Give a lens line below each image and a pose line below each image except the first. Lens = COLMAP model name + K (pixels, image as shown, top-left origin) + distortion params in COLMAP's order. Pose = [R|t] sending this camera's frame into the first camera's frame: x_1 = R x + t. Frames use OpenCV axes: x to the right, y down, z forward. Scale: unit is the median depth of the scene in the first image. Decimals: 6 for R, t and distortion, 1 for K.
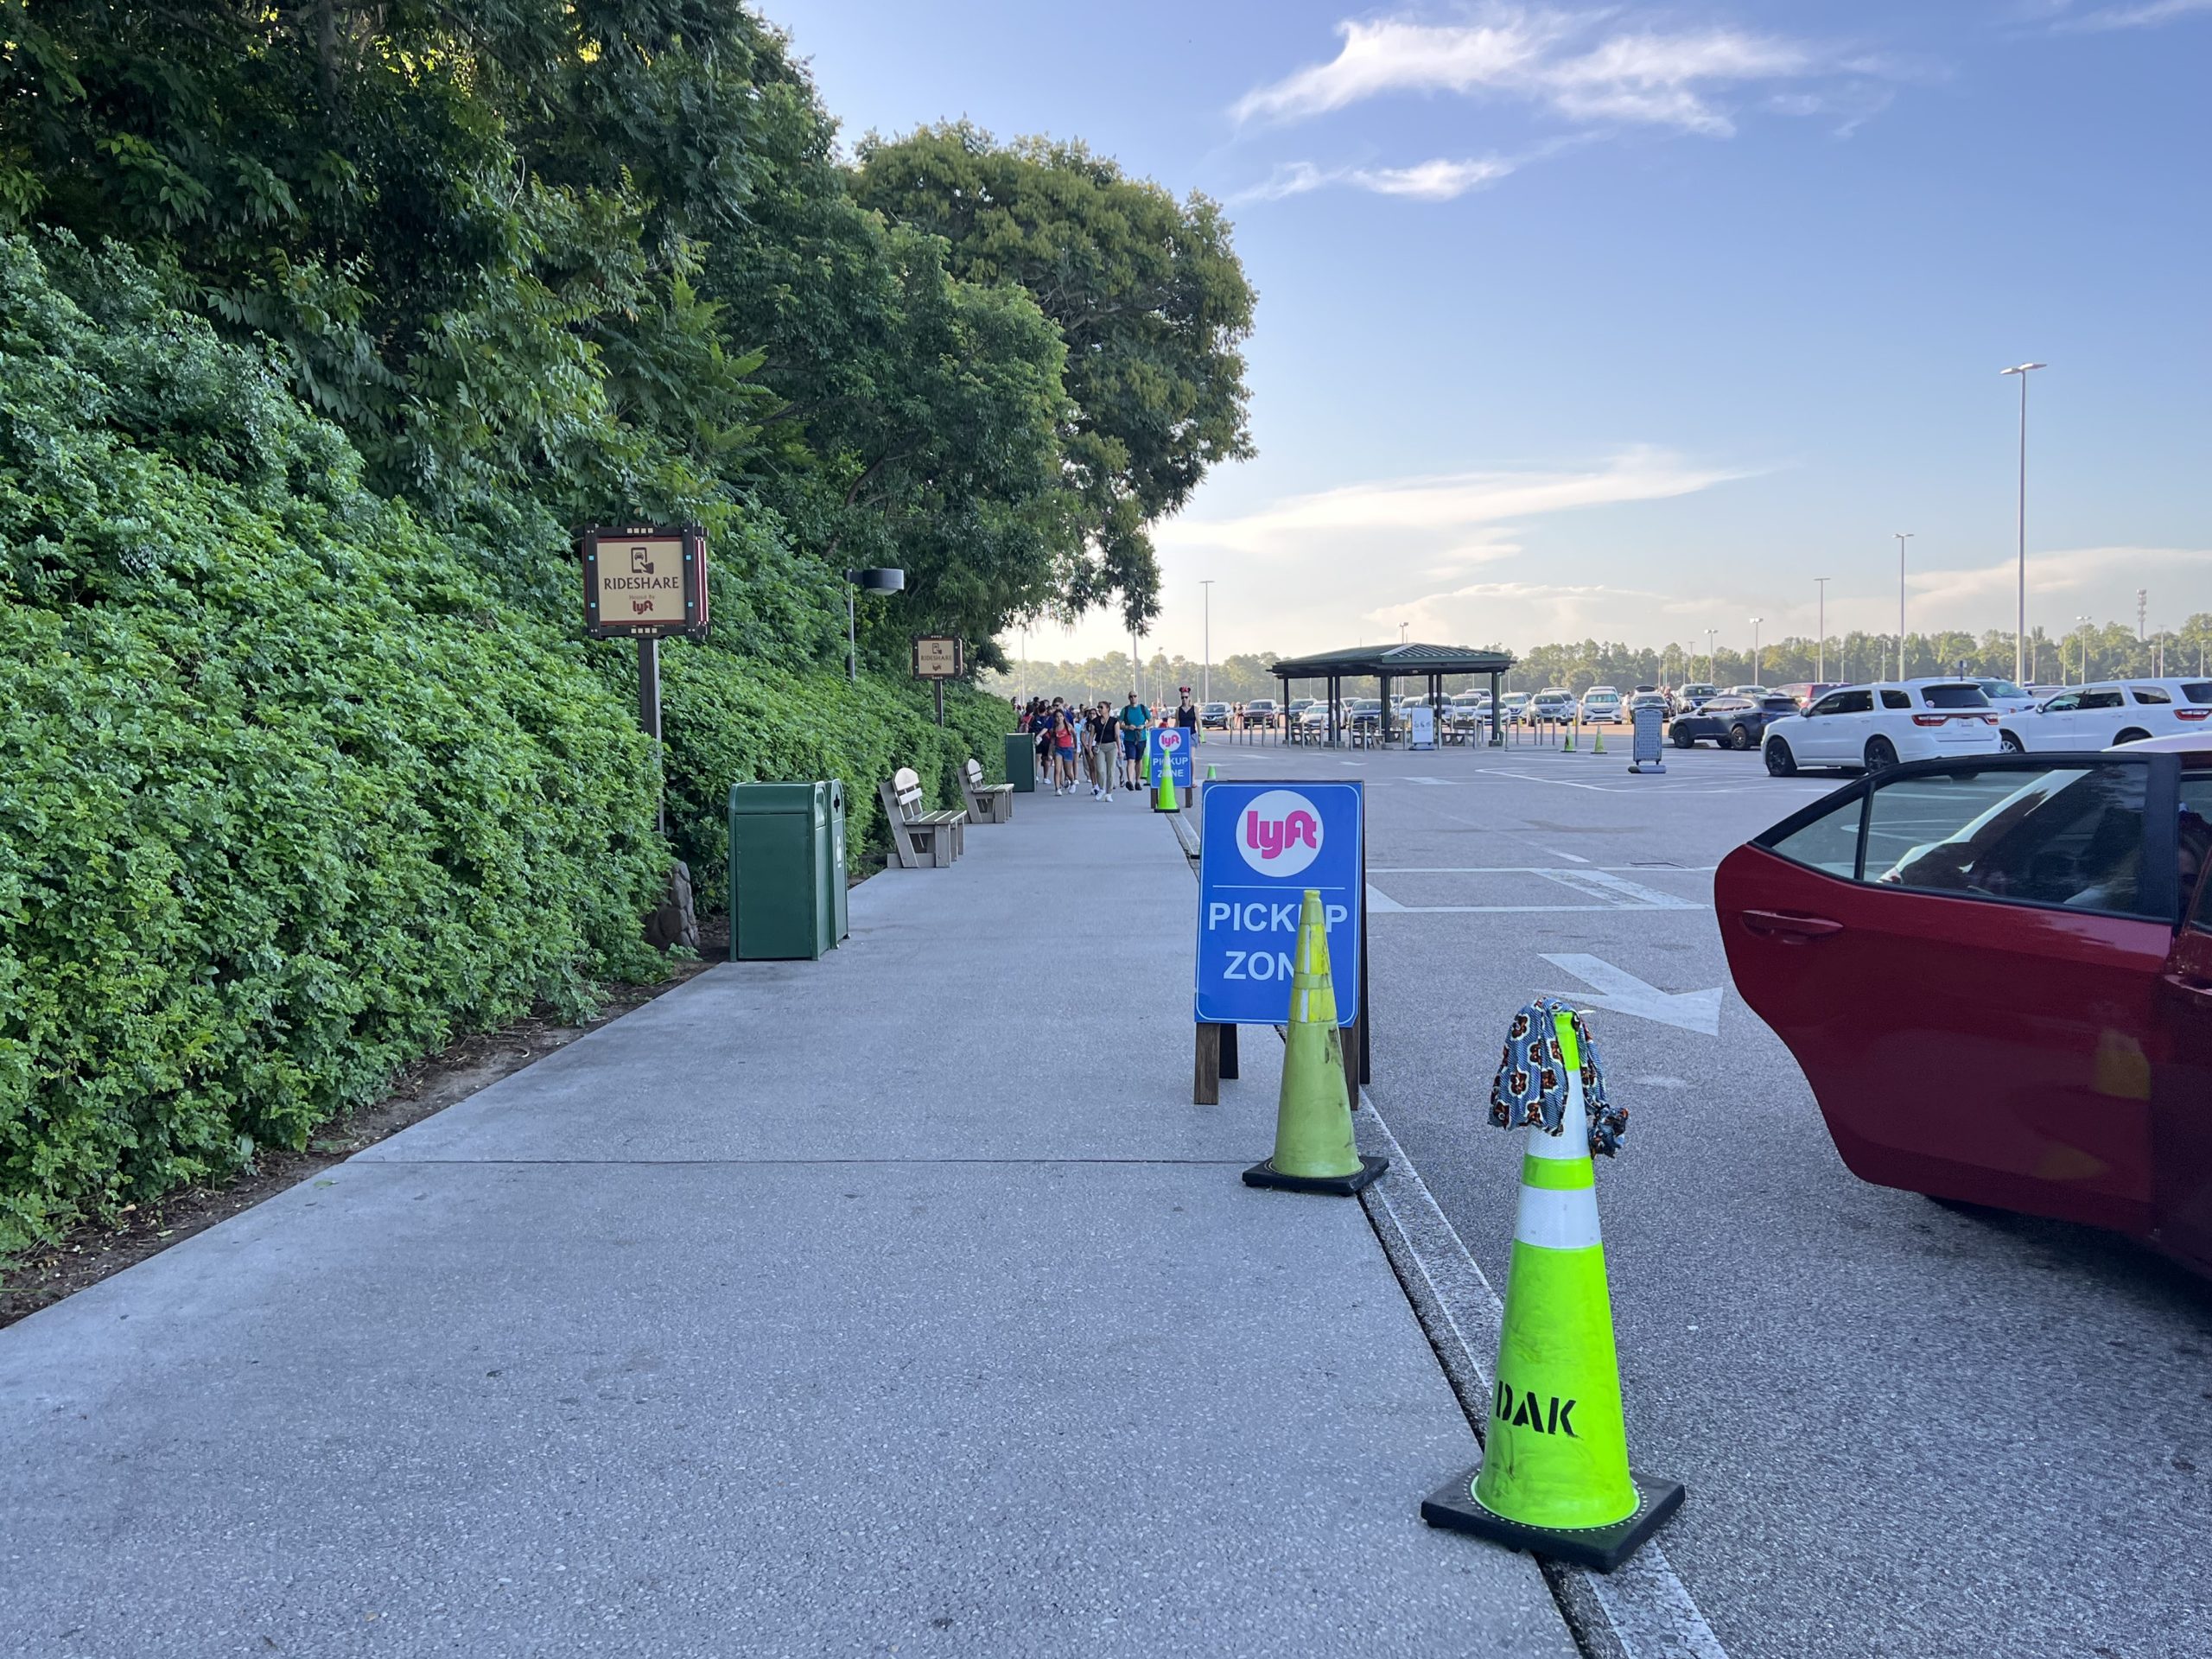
lens RADIAL K [[1935.7, 0, 1042.5], [0, 1935.7, 821.1], [0, 0, 1]] dist [0.079088, -0.141611]
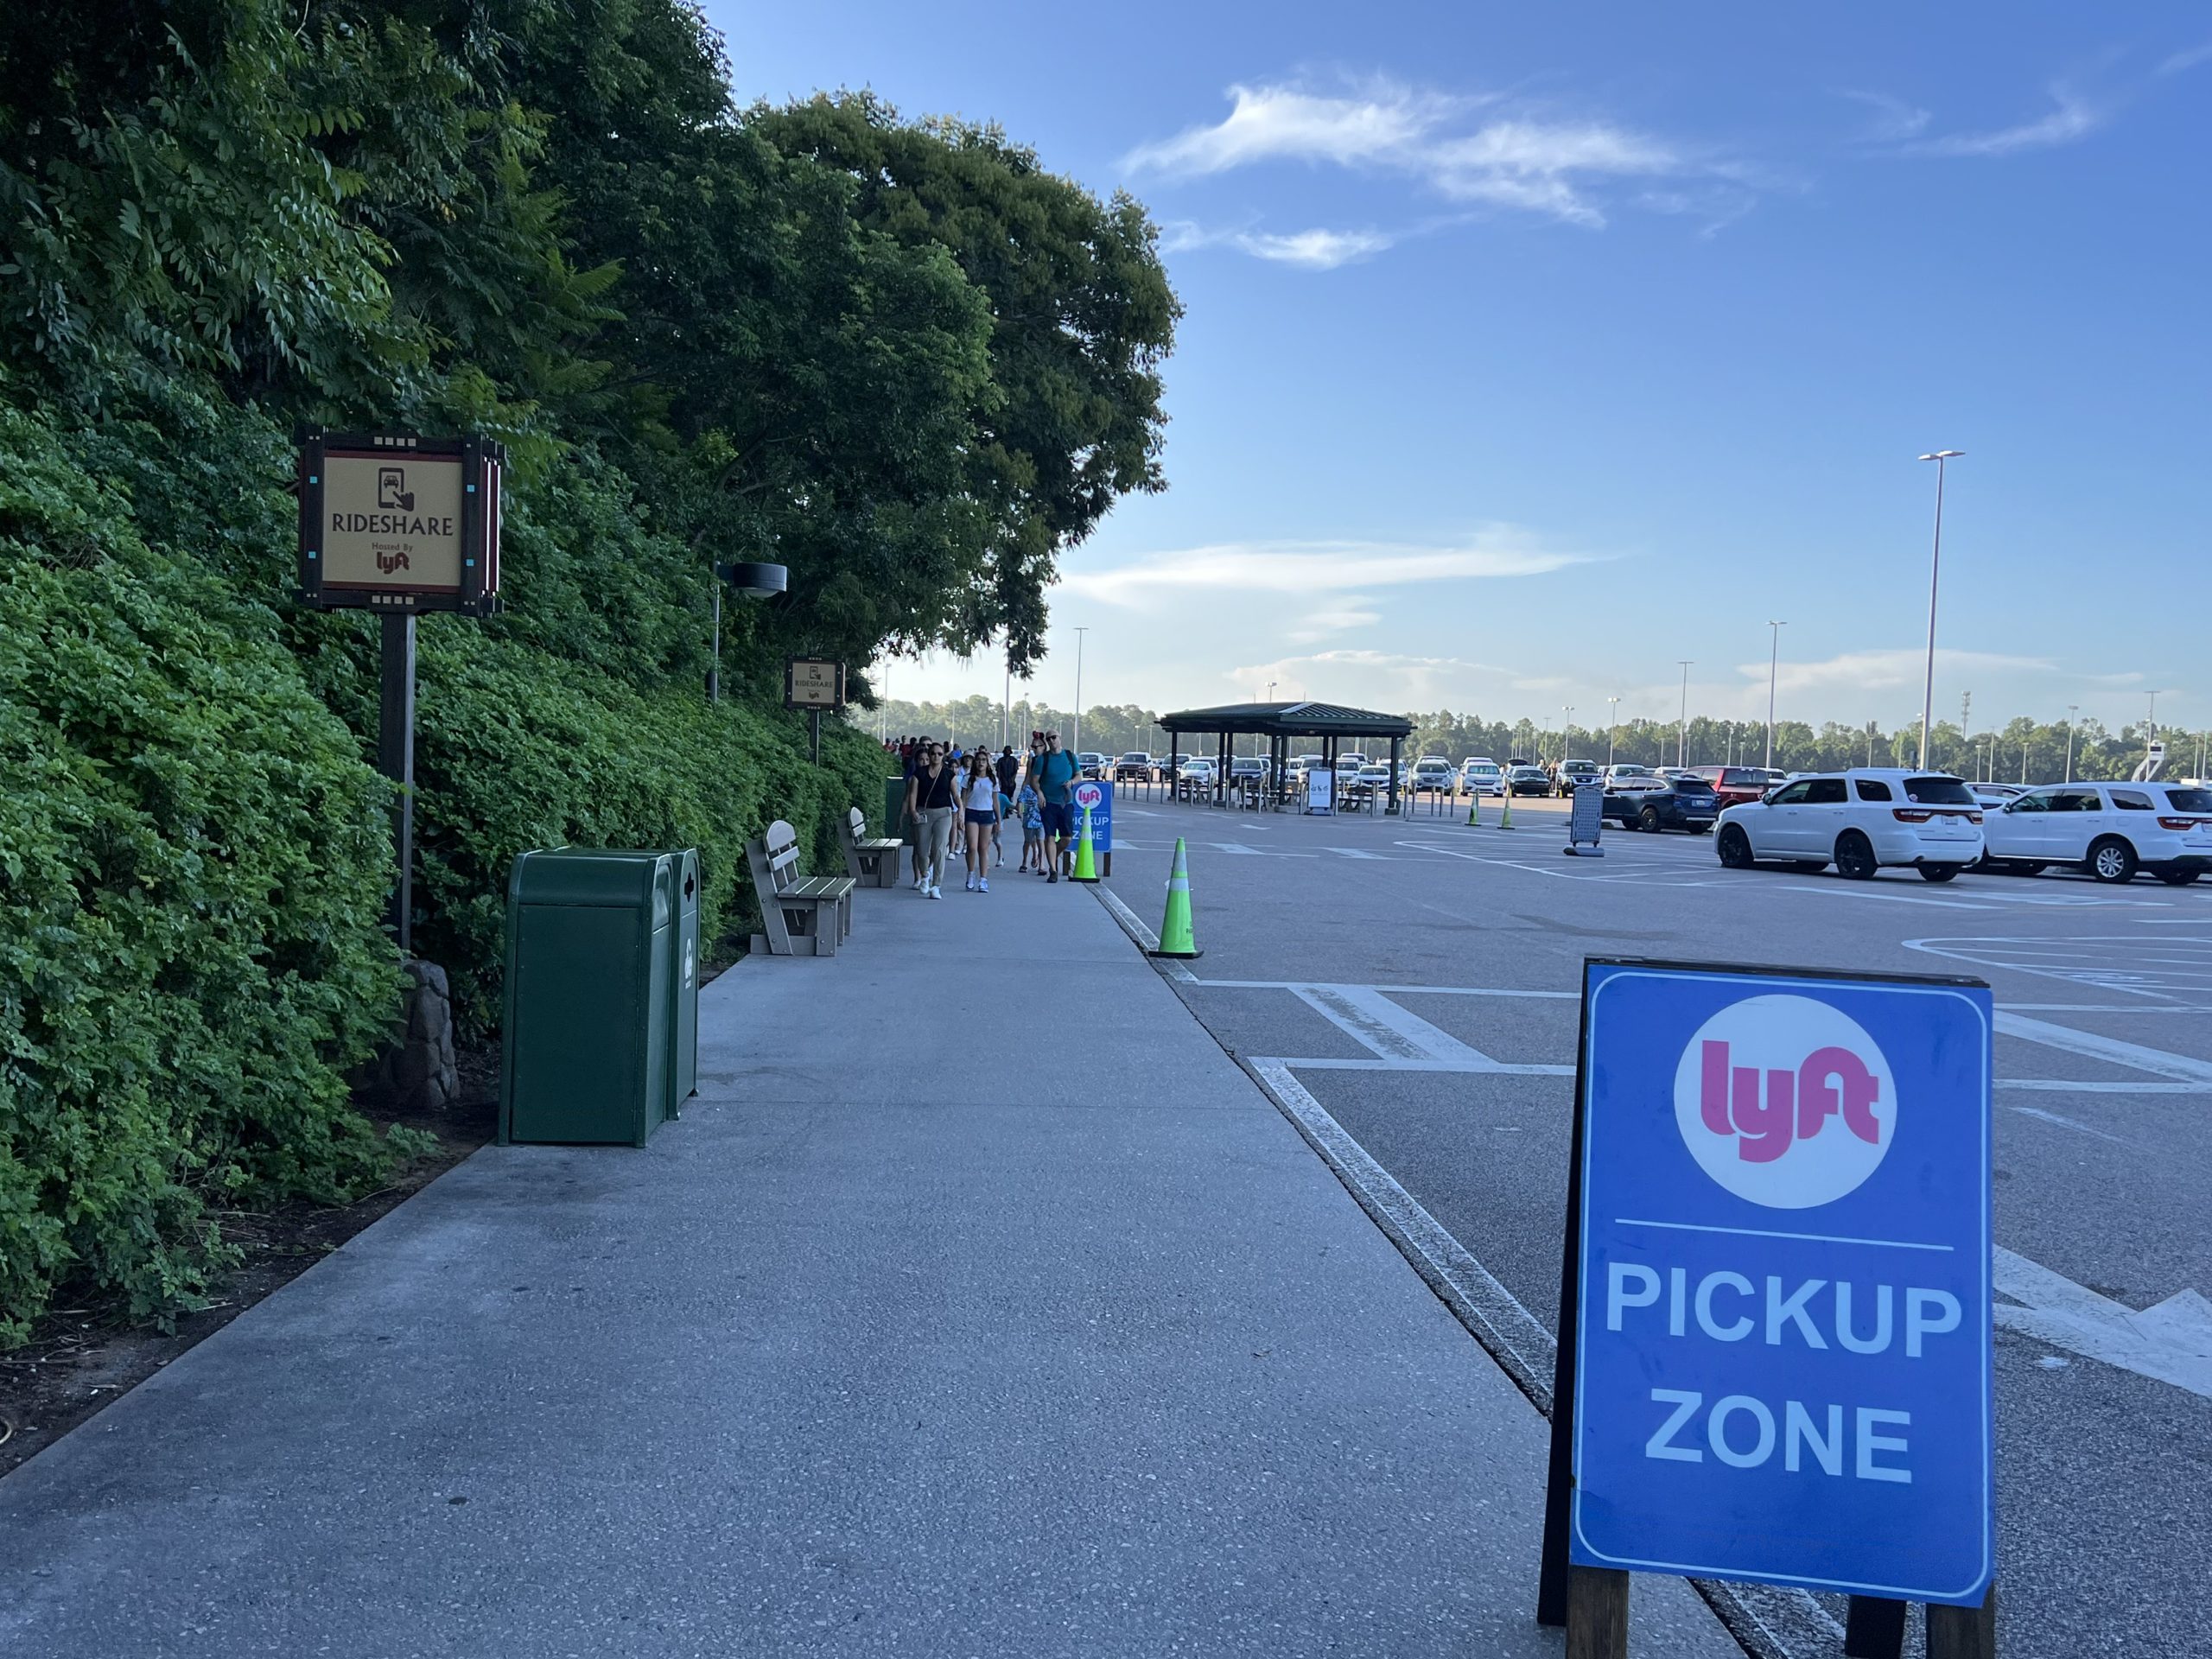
lens RADIAL K [[1965.9, 0, 1106.0], [0, 1965.9, 829.5], [0, 0, 1]] dist [0.071580, -0.199368]
pose [[0.993294, 0.048392, 0.105002, -0.019240], [-0.046308, 0.998681, -0.022199, -0.009977], [-0.105938, 0.017188, 0.994224, 0.168409]]
